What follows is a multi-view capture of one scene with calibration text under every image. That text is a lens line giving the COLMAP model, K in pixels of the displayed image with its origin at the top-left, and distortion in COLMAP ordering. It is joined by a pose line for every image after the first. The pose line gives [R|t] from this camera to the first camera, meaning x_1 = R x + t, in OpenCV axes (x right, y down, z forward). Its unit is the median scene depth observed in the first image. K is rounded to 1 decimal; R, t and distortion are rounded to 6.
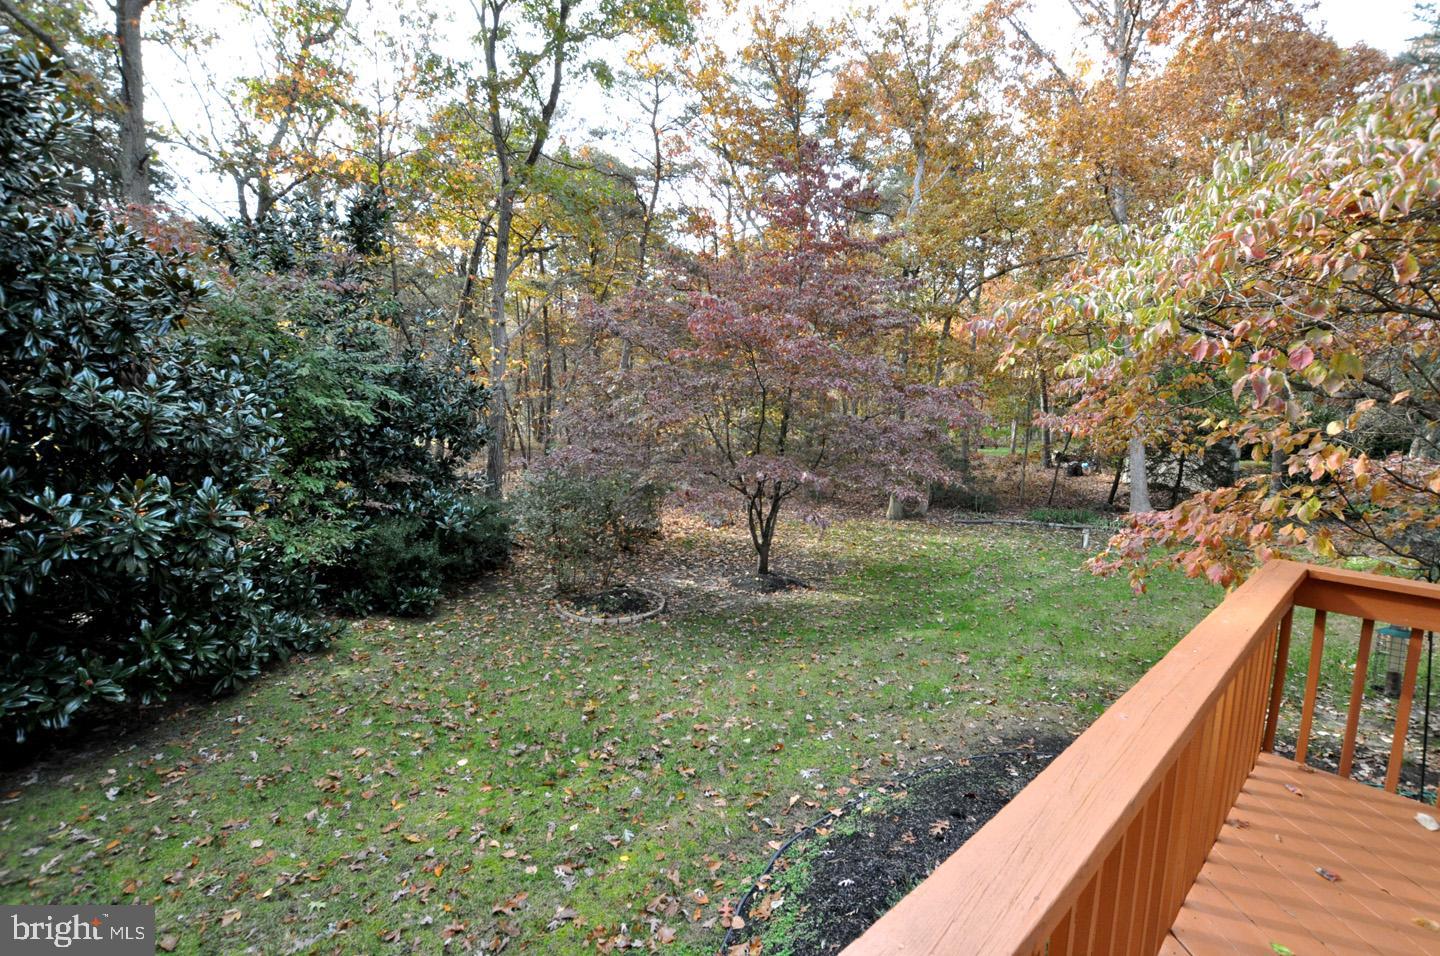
lens RADIAL K [[632.9, 0, 720.8], [0, 632.9, 480.3], [0, 0, 1]] dist [-0.030759, 0.004881]
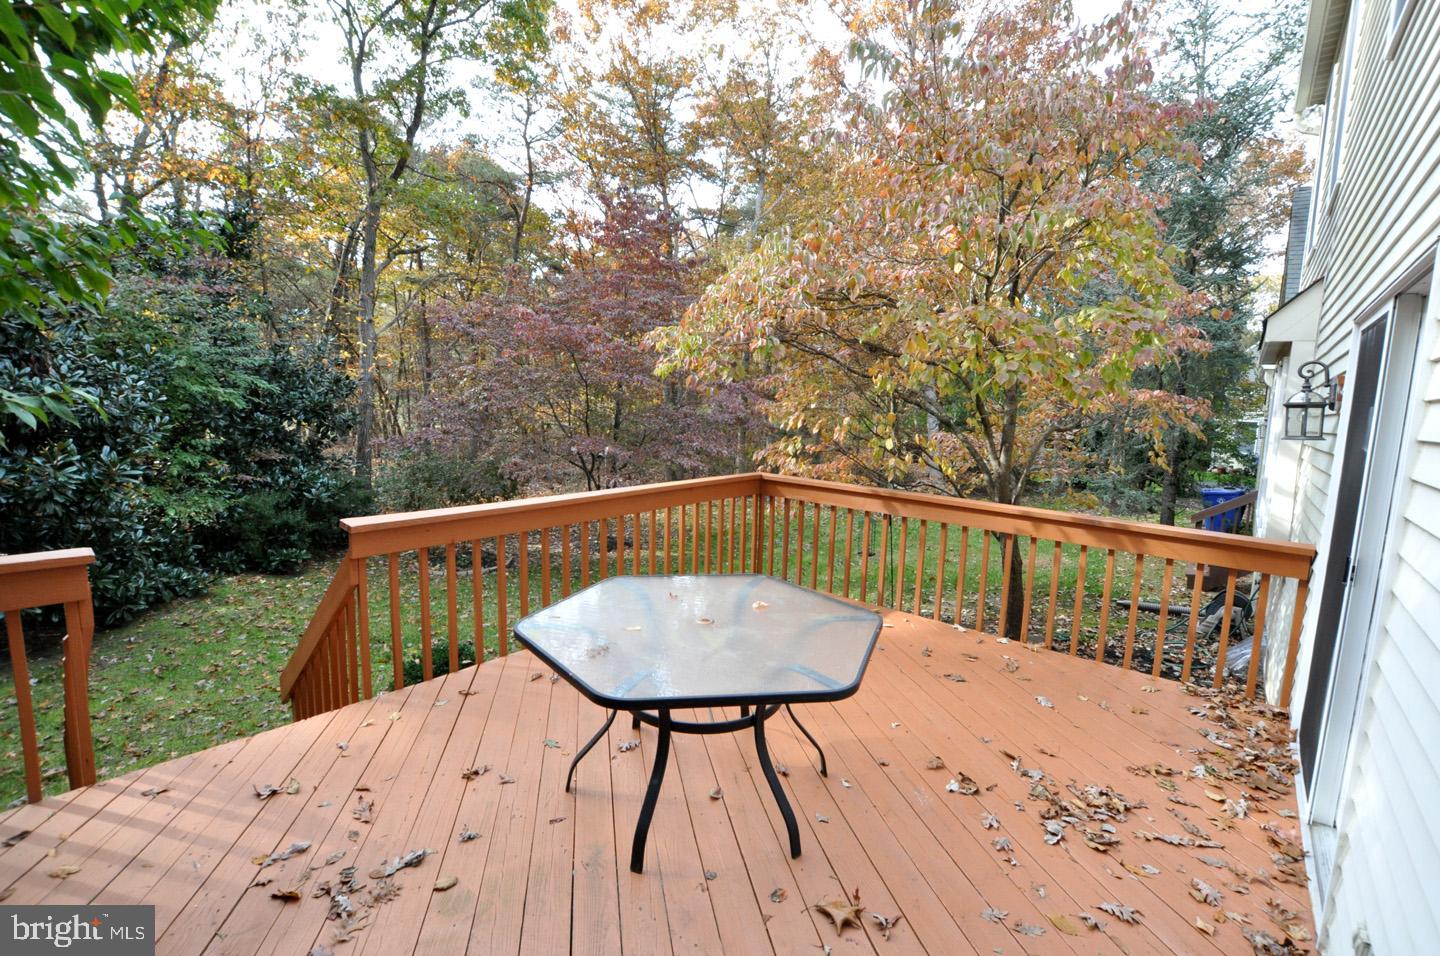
lens RADIAL K [[632.9, 0, 720.1], [0, 632.9, 476.2], [0, 0, 1]] dist [-0.030759, 0.004881]
pose [[0.988856, -0.008480, 0.148630, 0.145429], [0.008157, 0.999963, 0.002782, 0.039456], [-0.148648, -0.001538, 0.988889, -0.273141]]
